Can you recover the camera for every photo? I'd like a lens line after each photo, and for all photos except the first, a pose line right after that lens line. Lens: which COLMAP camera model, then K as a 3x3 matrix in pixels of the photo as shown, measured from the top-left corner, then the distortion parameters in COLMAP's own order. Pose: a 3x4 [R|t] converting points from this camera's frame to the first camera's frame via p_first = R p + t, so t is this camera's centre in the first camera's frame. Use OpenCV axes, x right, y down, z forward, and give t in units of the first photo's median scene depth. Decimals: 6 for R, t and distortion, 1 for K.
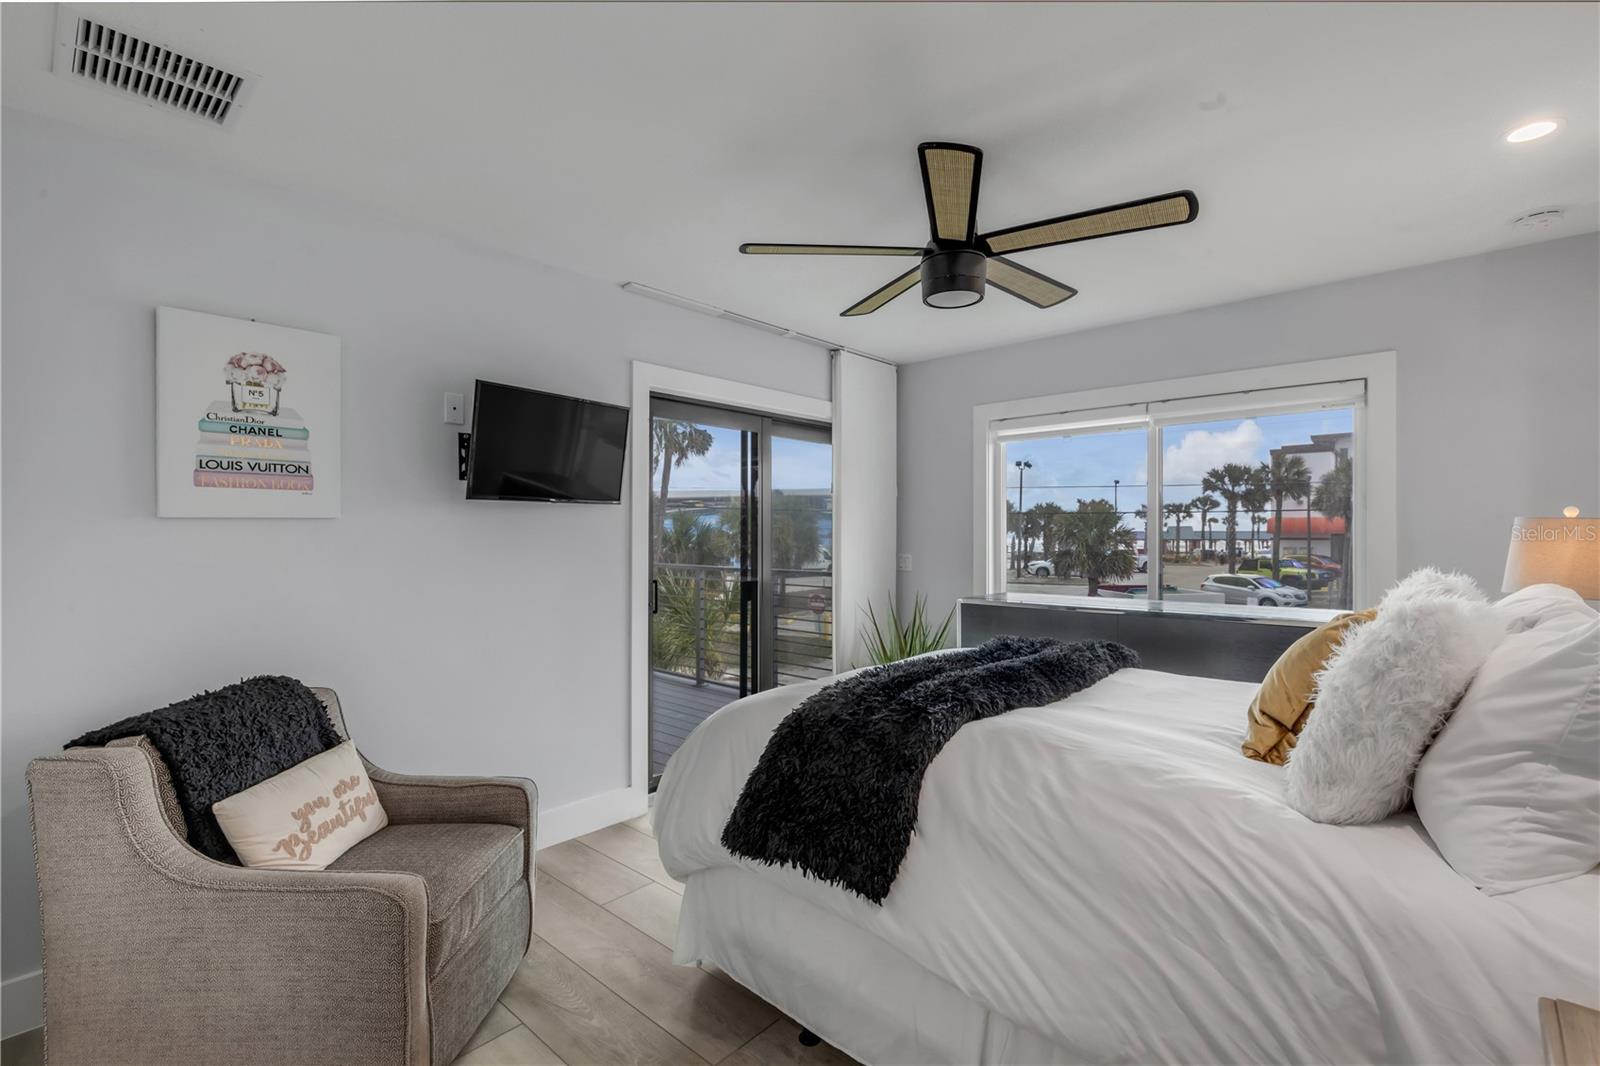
lens RADIAL K [[721.6, 0, 800.8], [0, 721.6, 533.3], [0, 0, 1]] dist [0.007928, -0.000155]
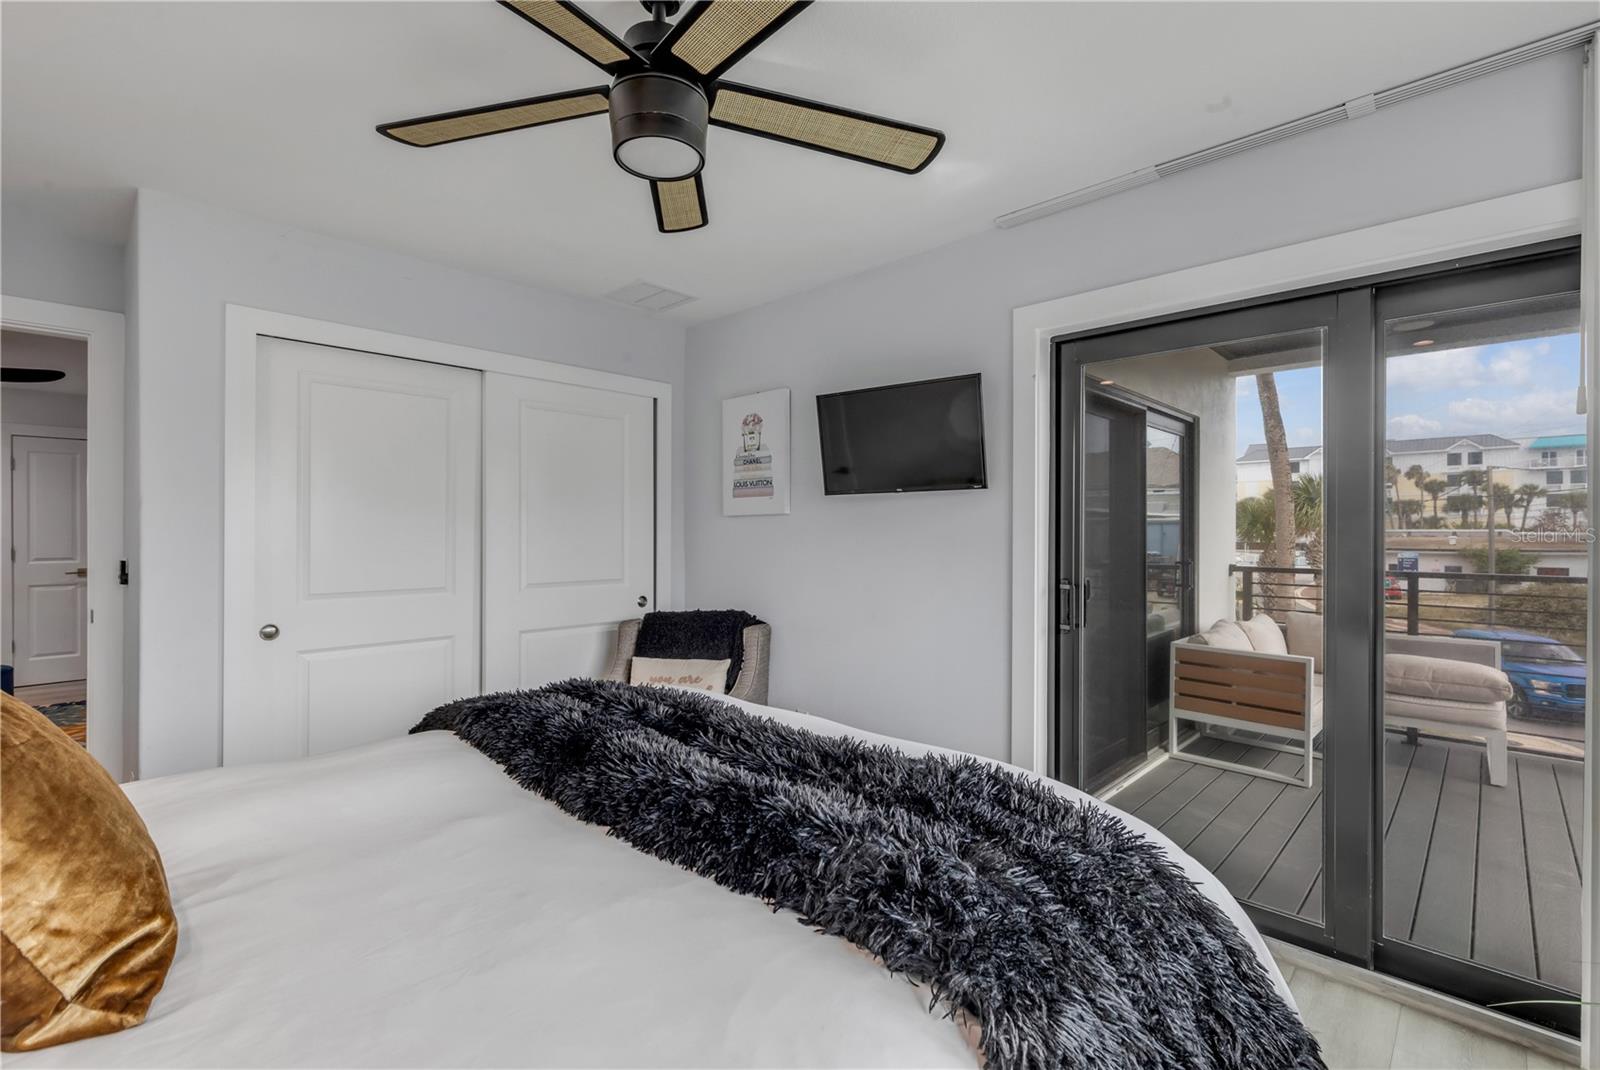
lens RADIAL K [[717.3, 0, 793.9], [0, 717.3, 536.1], [0, 0, 1]] dist [0.000509, 0.000042]
pose [[-0.038086, 0.007433, -0.999247, 0.804964], [-0.005496, 0.999956, 0.007648, 0.012800], [0.999259, 0.005784, -0.038043, 1.083897]]
